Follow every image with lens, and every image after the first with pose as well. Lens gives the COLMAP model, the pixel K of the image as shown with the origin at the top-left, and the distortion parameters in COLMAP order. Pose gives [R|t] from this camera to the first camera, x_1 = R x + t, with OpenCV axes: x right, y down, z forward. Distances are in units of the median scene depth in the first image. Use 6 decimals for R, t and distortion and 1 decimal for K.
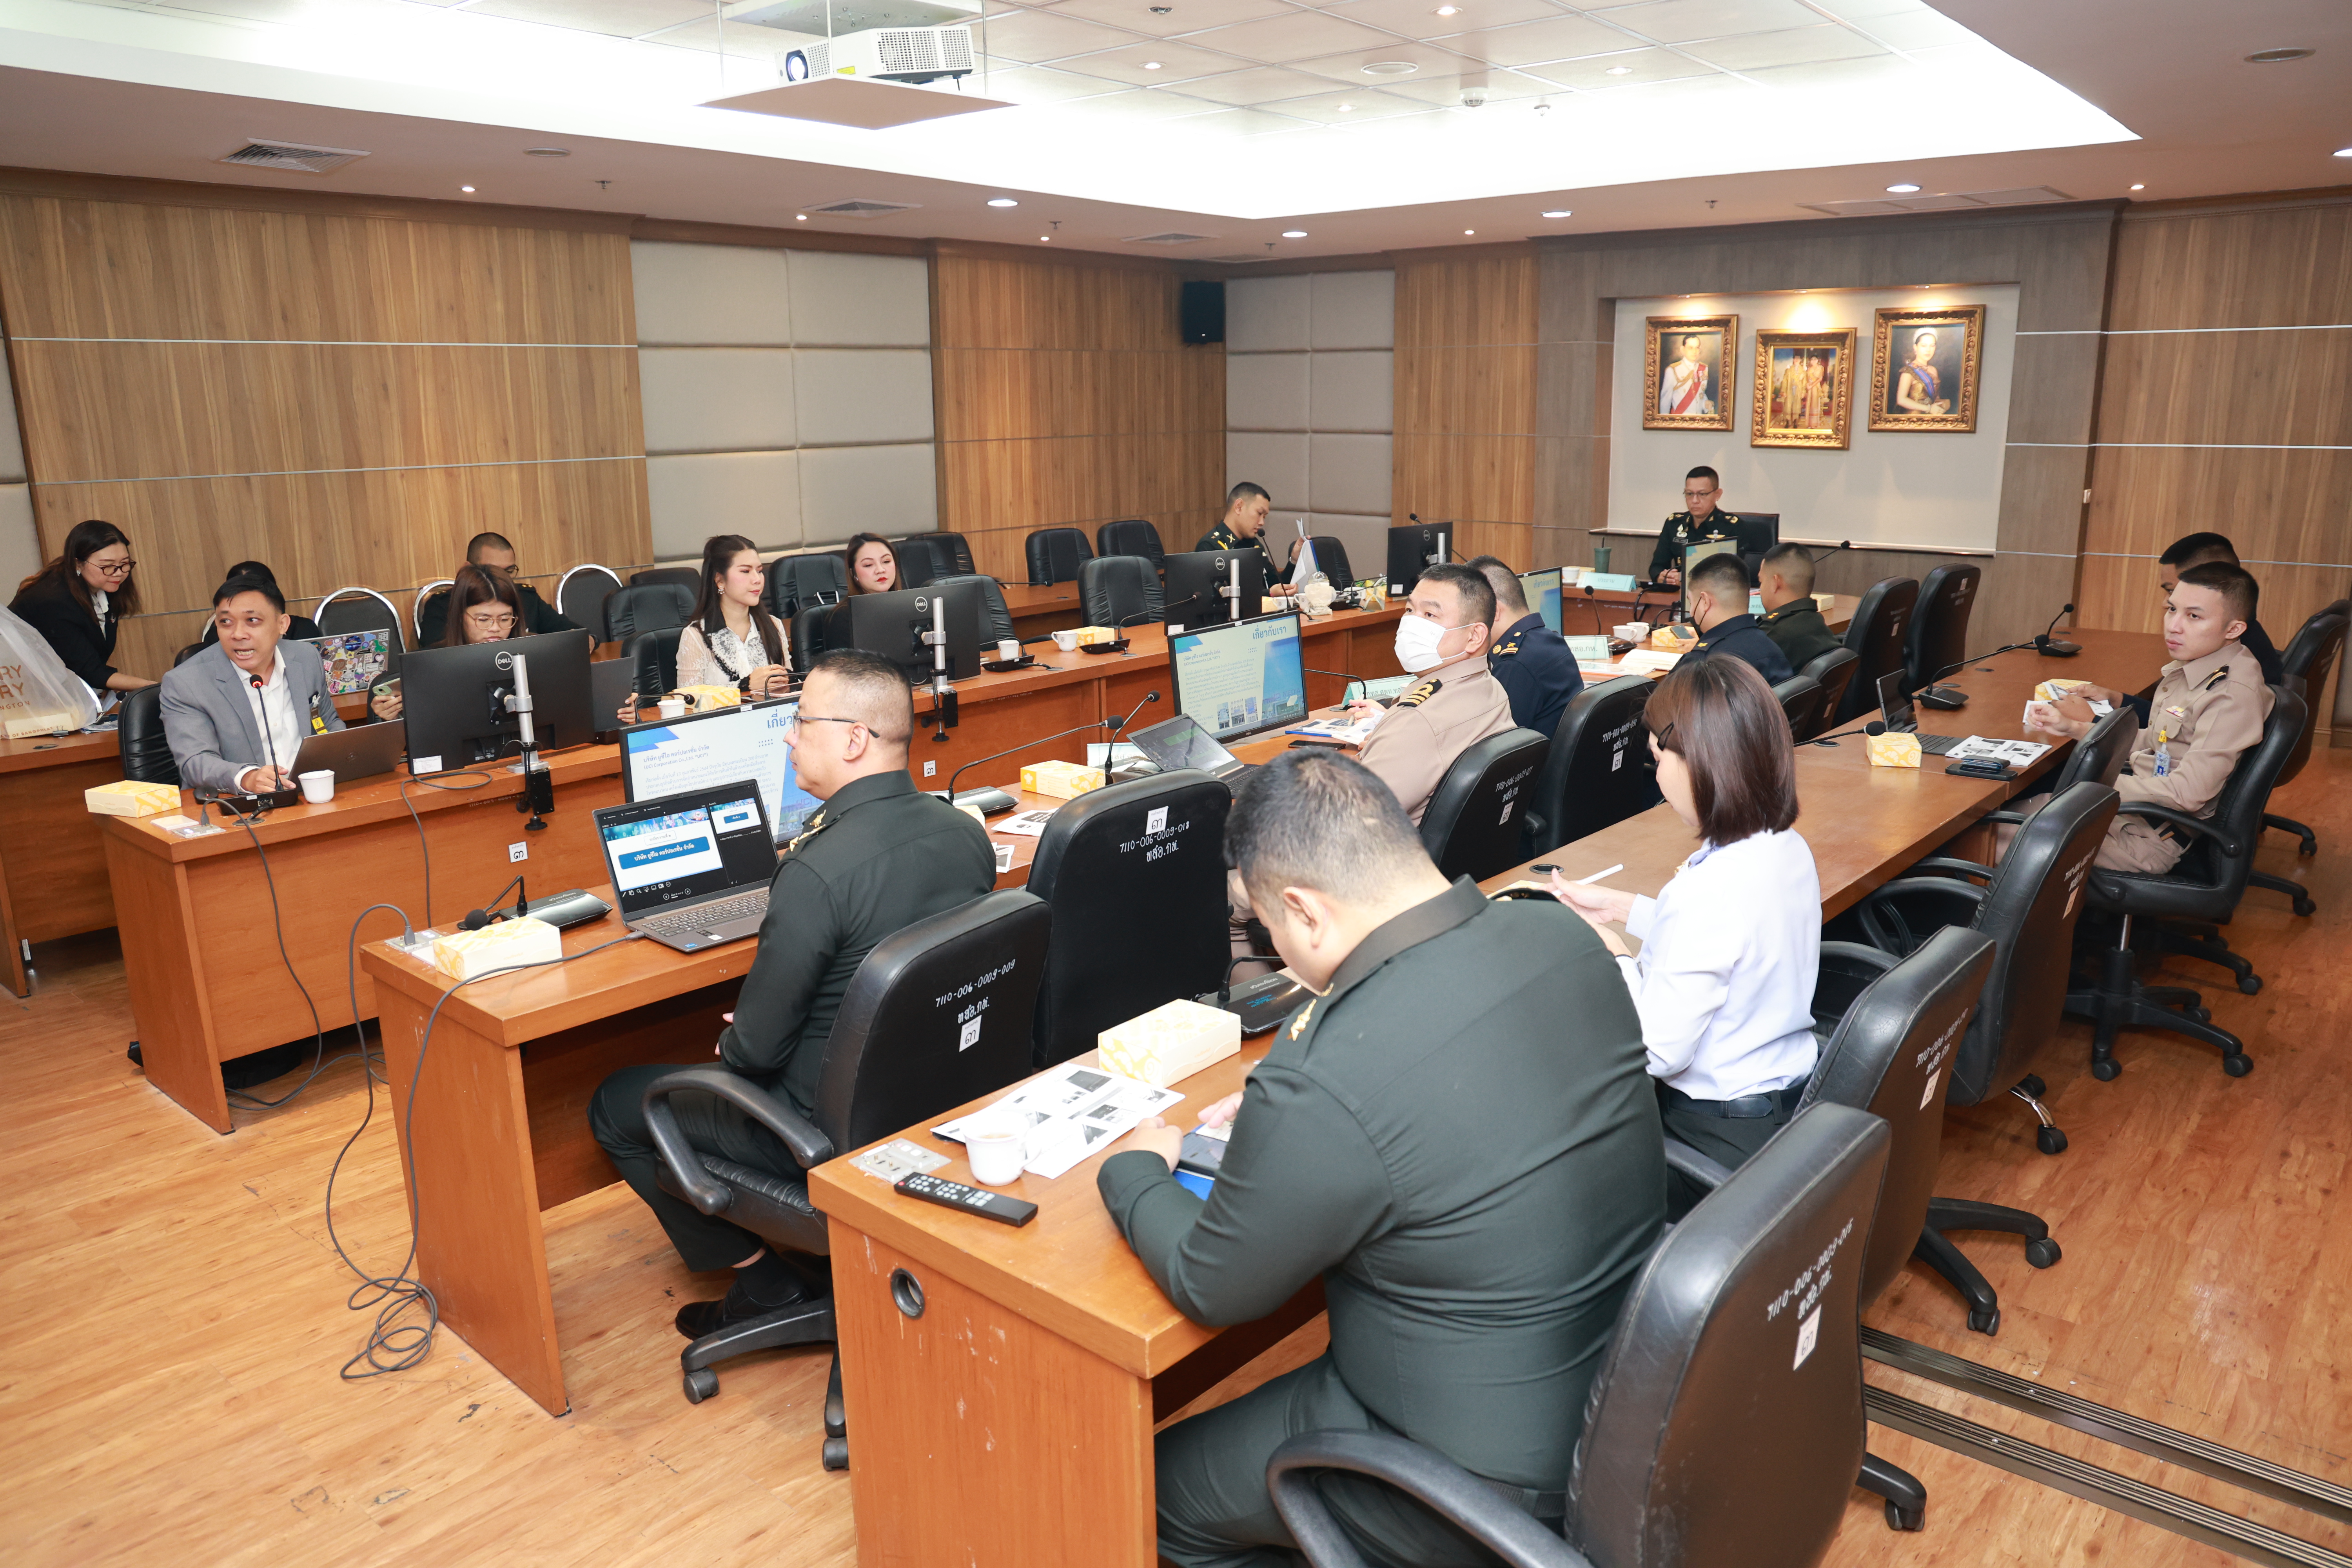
lens RADIAL K [[1688.2, 0, 1220.9], [0, 1688.2, 786.4], [0, 0, 1]] dist [-0.074581, 0.050419]
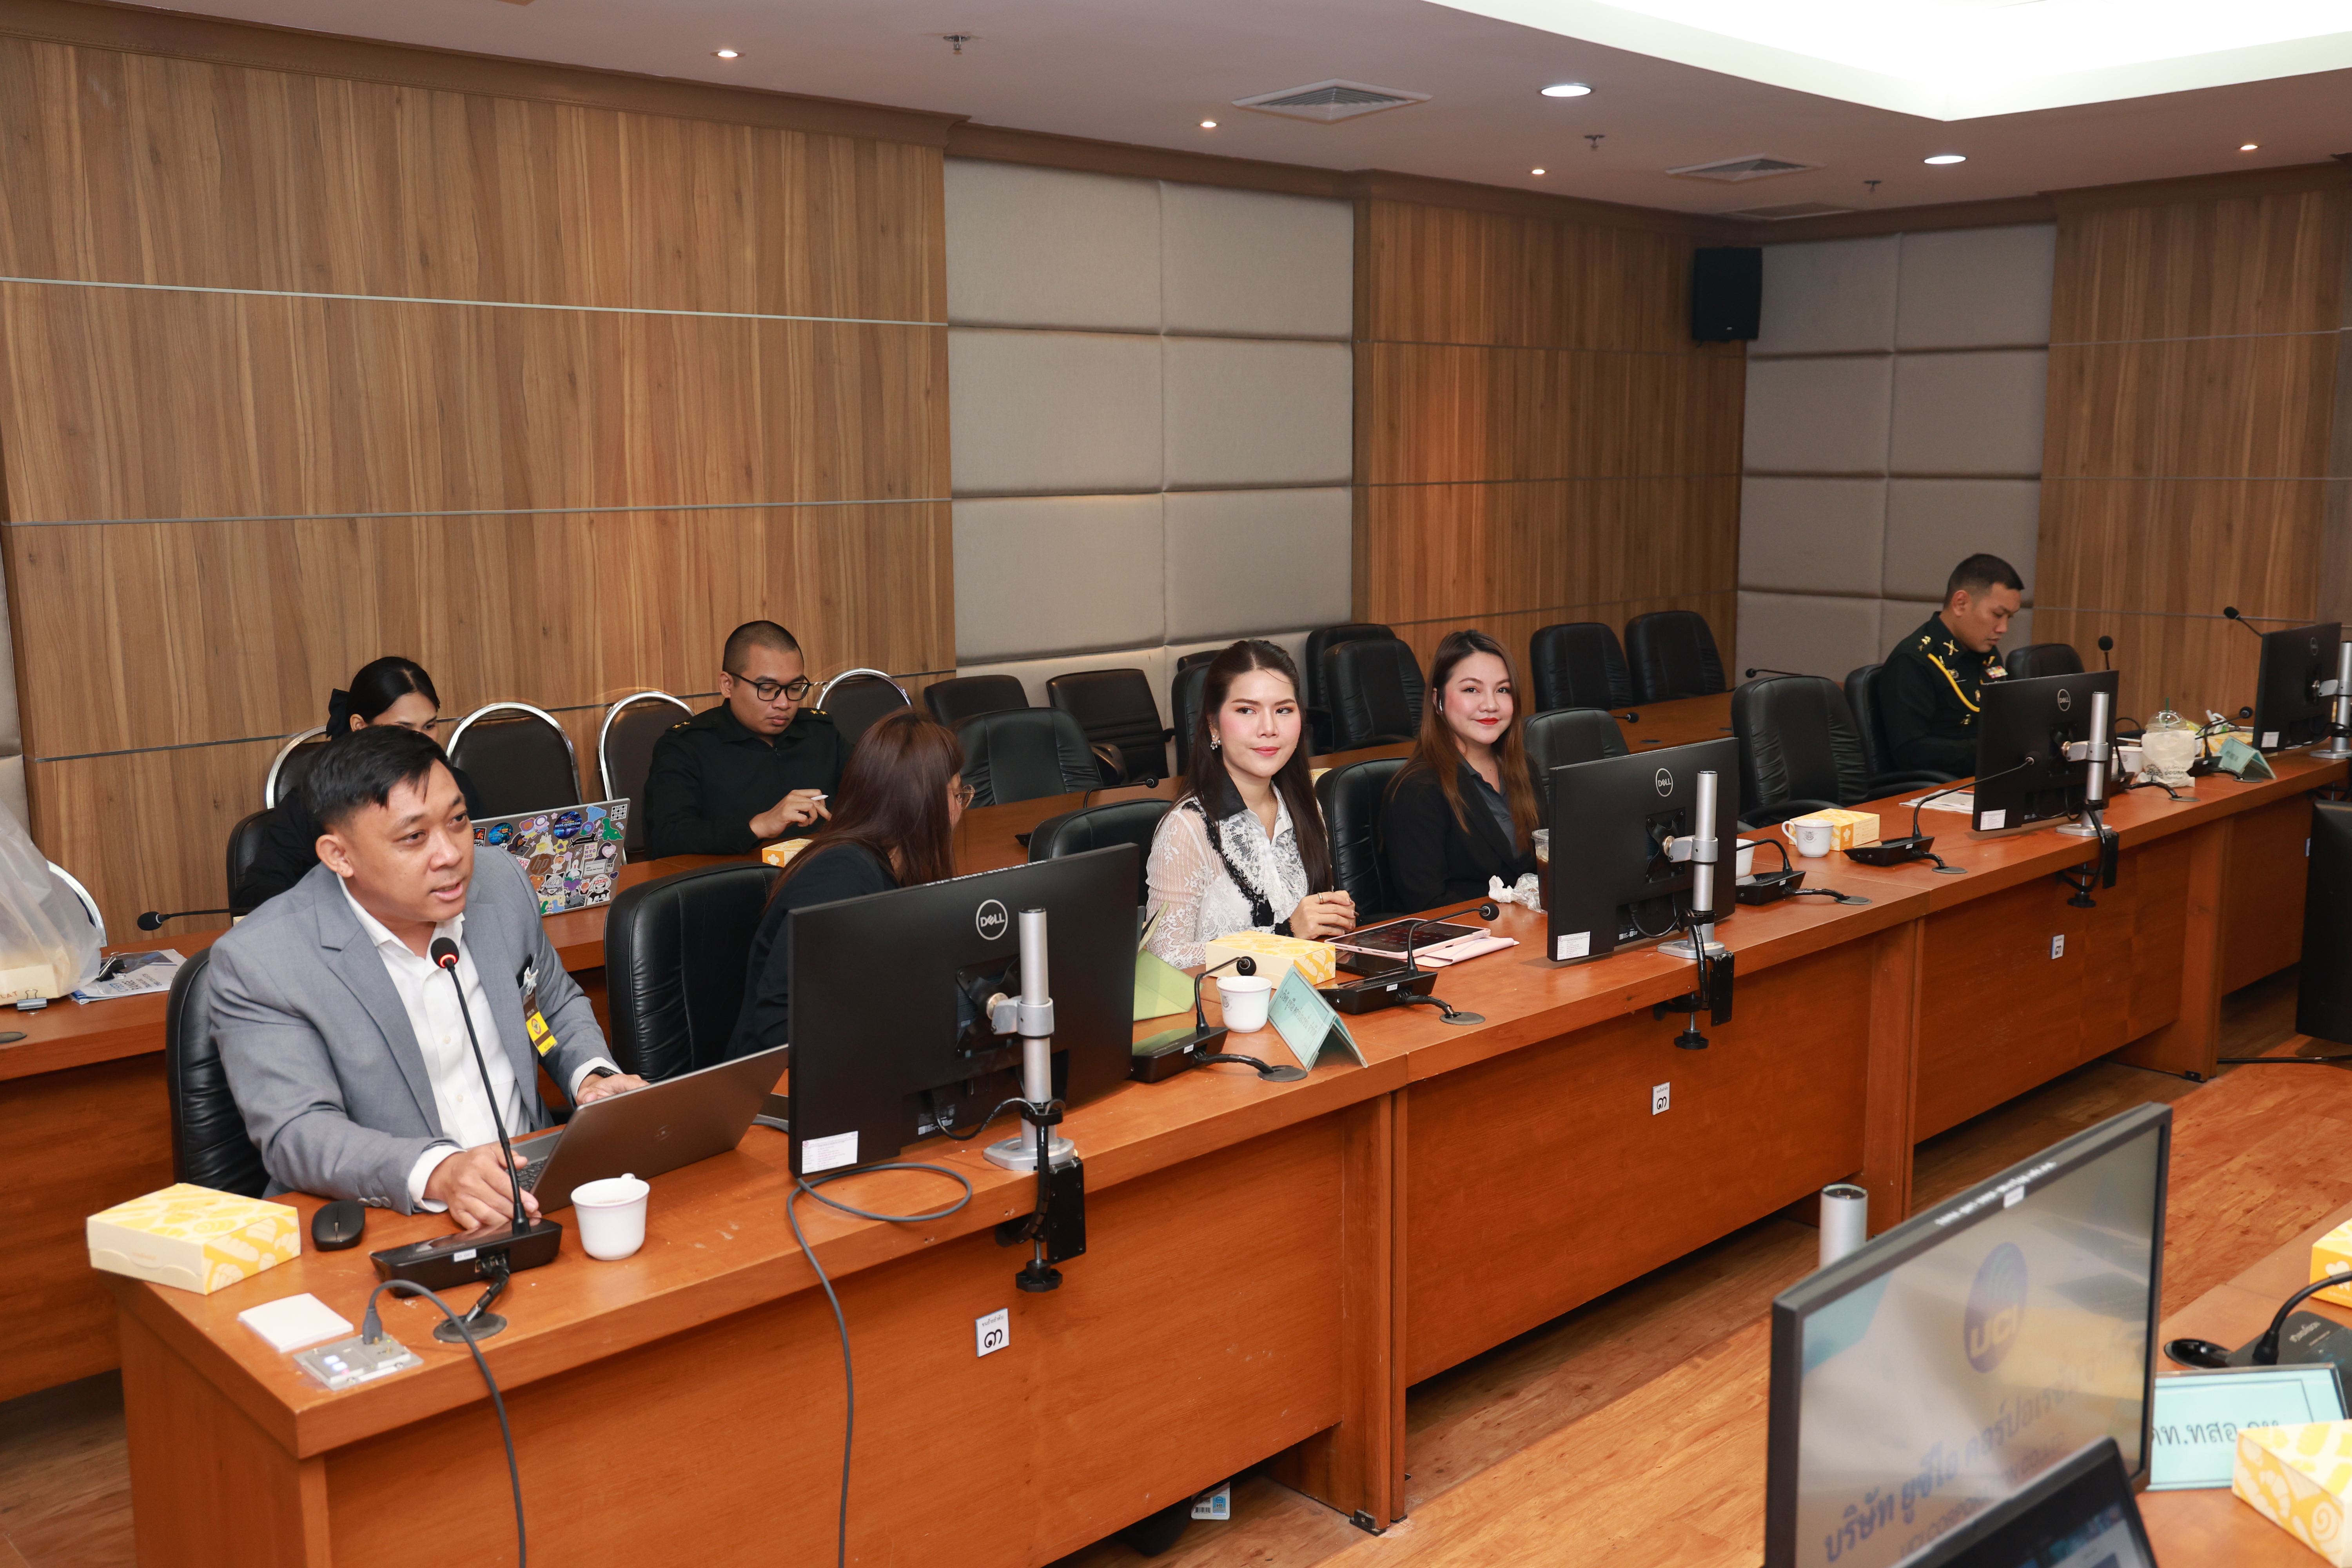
lens RADIAL K [[2090.4, 0, 1189.5], [0, 2090.4, 777.0], [0, 0, 1]] dist [-0.006329, 0.059278]
pose [[0.994395, 0.020258, -0.103768, -0.170148], [-0.027537, 0.997222, -0.069206, -0.040762], [0.102078, 0.071675, 0.992191, 0.233260]]
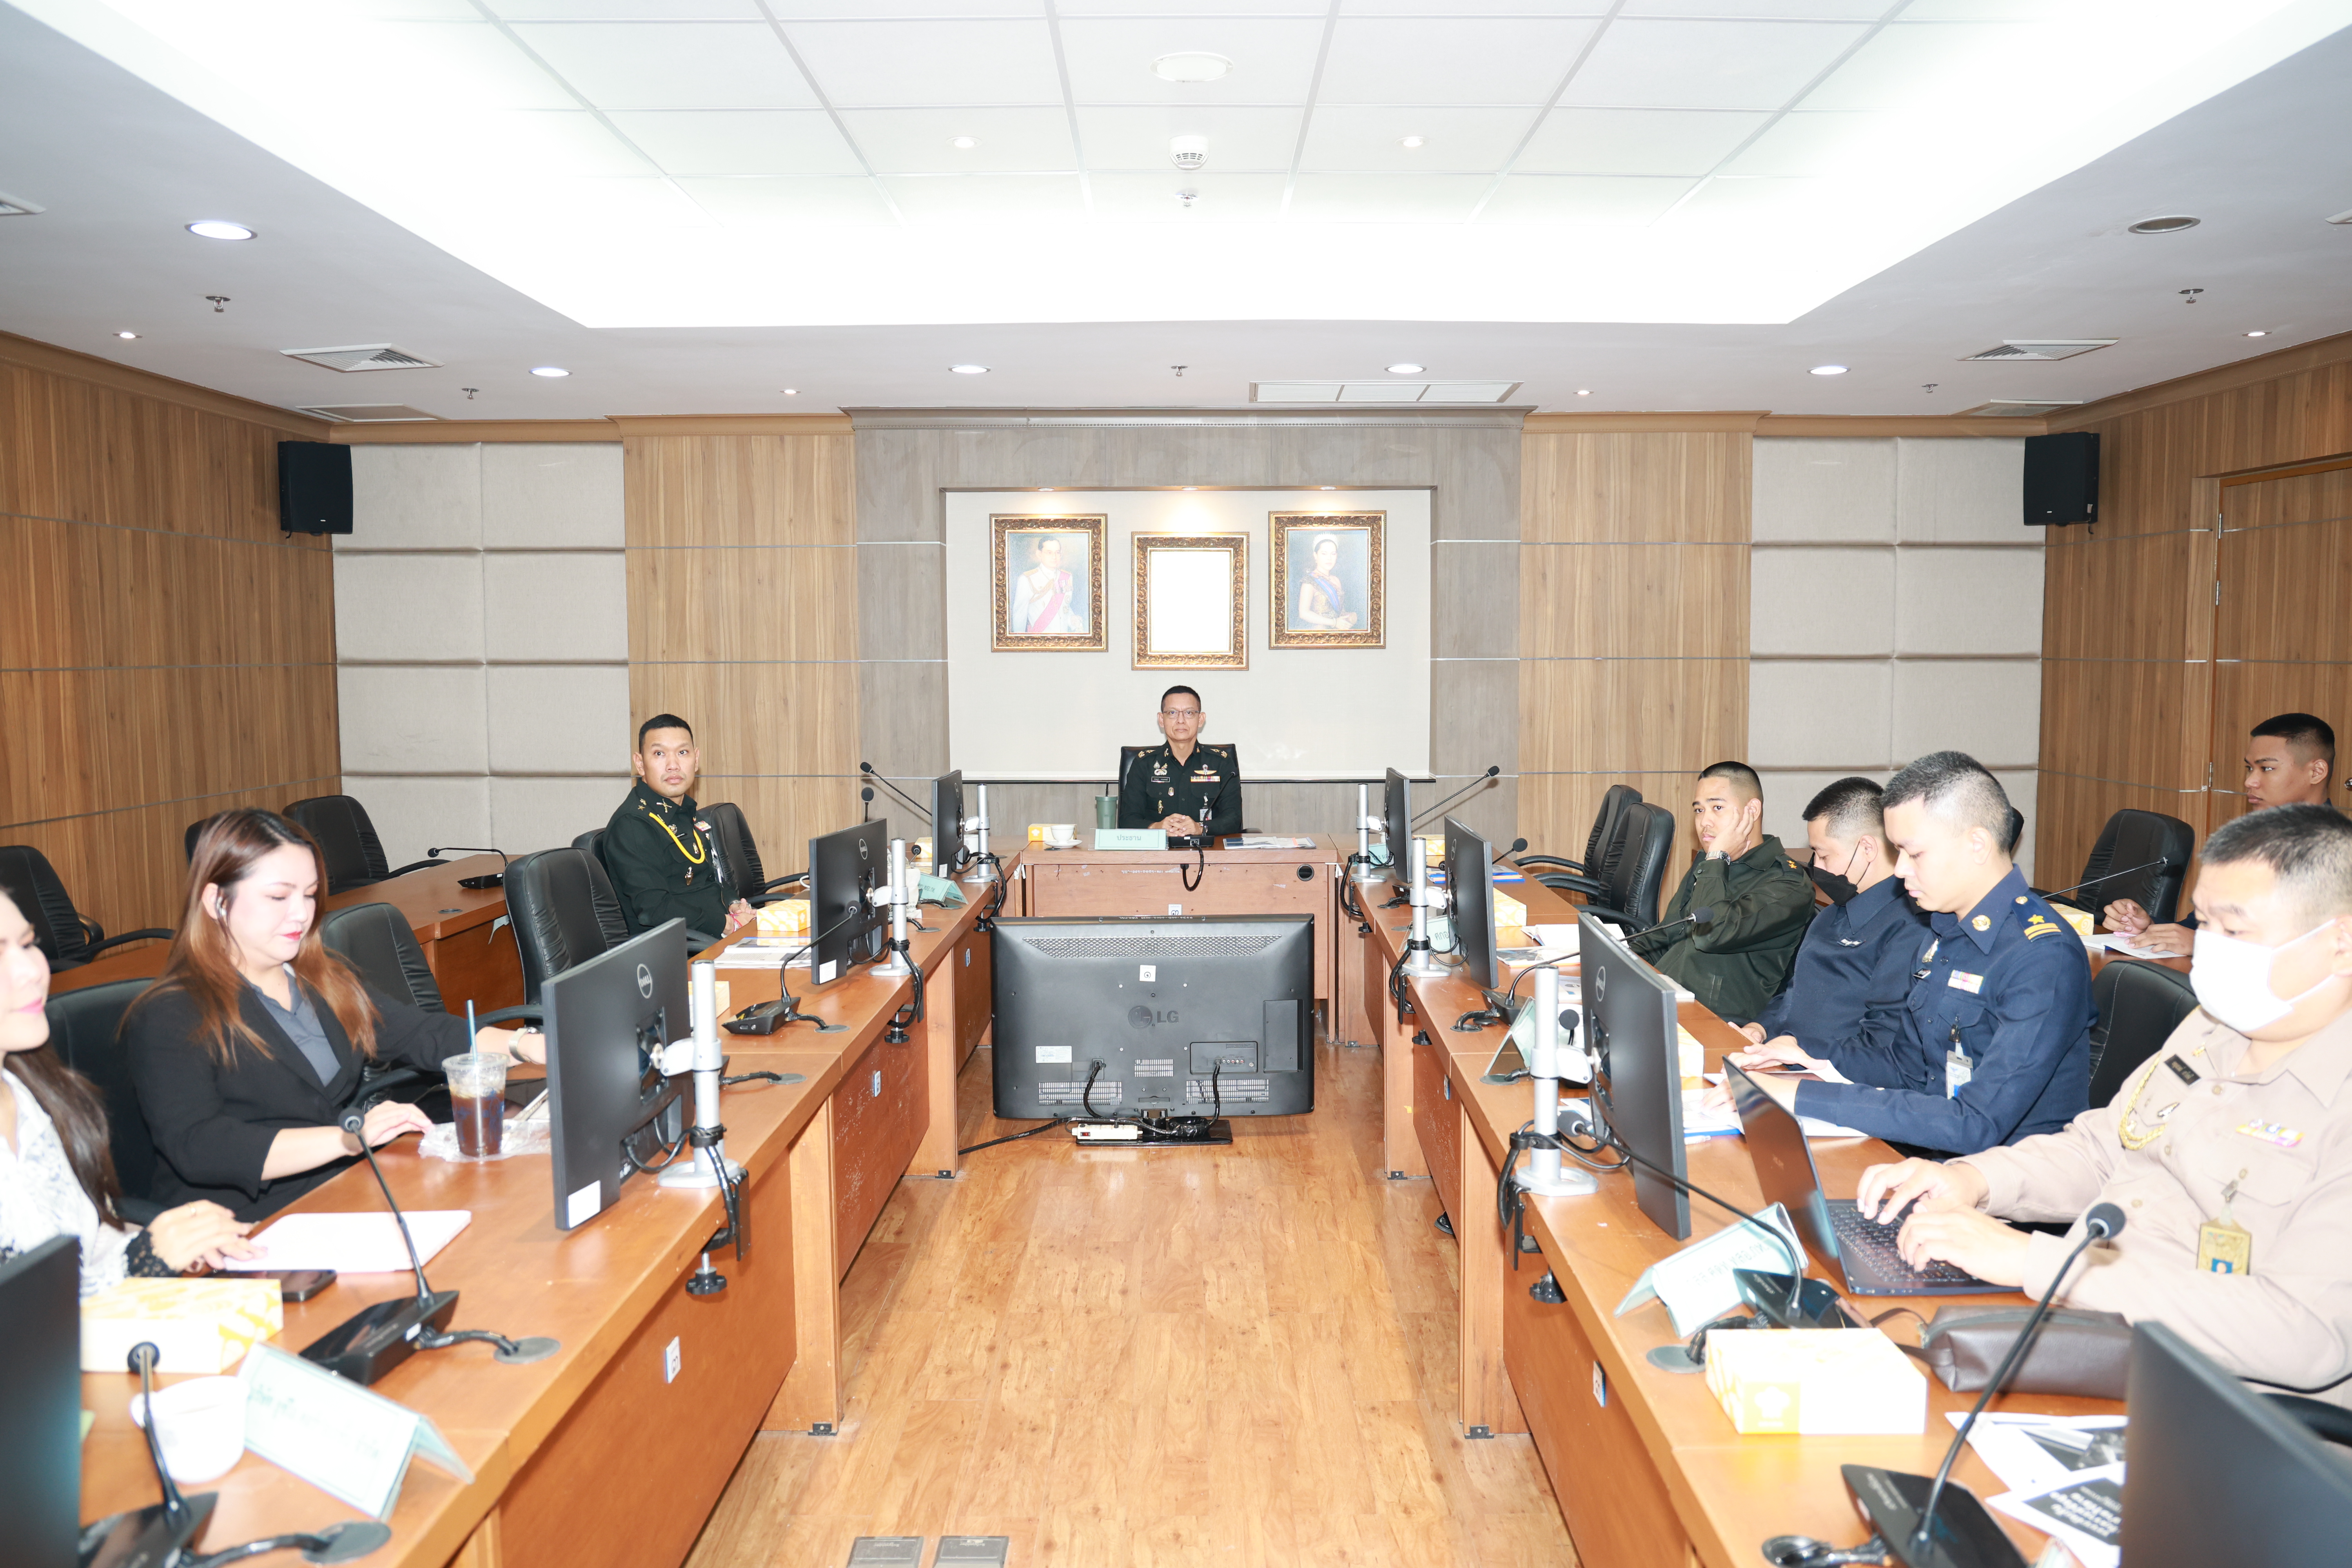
lens RADIAL K [[1688.2, 0, 1182.6], [0, 1688.2, 786.4], [0, 0, 1]] dist [-0.074581, 0.050419]
pose [[0.765768, -0.045190, 0.641528, -0.227636], [0.143412, 0.984409, -0.101842, -0.061844], [-0.626923, 0.169990, 0.760309, 0.388056]]
